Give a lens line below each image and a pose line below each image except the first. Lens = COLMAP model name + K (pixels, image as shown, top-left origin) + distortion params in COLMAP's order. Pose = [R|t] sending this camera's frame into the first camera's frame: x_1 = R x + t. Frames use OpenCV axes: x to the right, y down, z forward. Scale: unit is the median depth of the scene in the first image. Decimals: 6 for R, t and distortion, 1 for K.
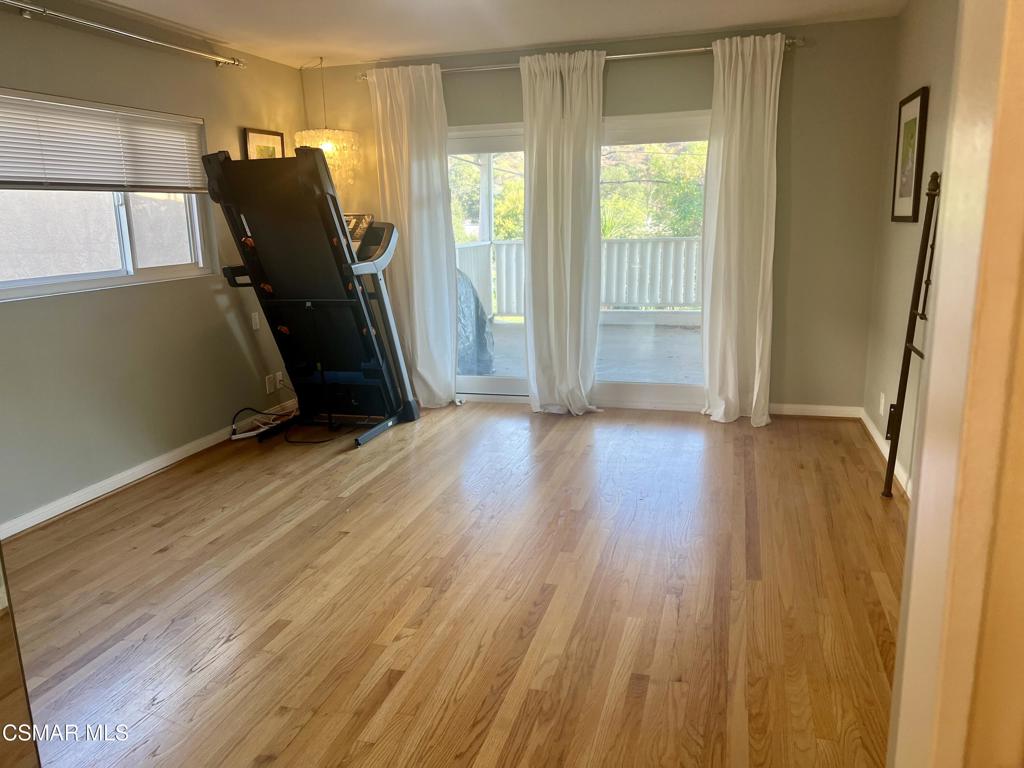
lens RADIAL K [[770.5, 0, 496.4], [0, 770.5, 384.9], [0, 0, 1]] dist [0.000088, -0.006691]
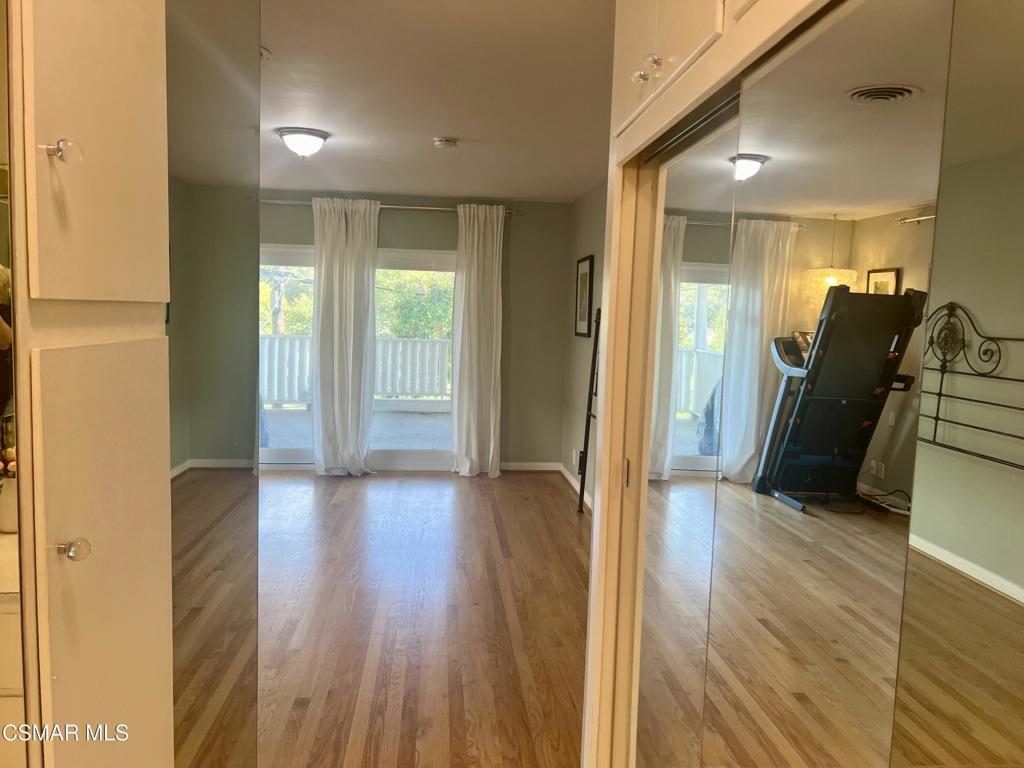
lens RADIAL K [[766.1, 0, 512.0], [0, 766.1, 384.0], [0, 0, 1]] dist [0.056596, -0.069742]
pose [[0.923362, 0.018975, 0.383461, -0.168549], [0.029480, 0.992325, -0.120090, 0.056398], [-0.382797, 0.122191, 0.915716, -0.304807]]
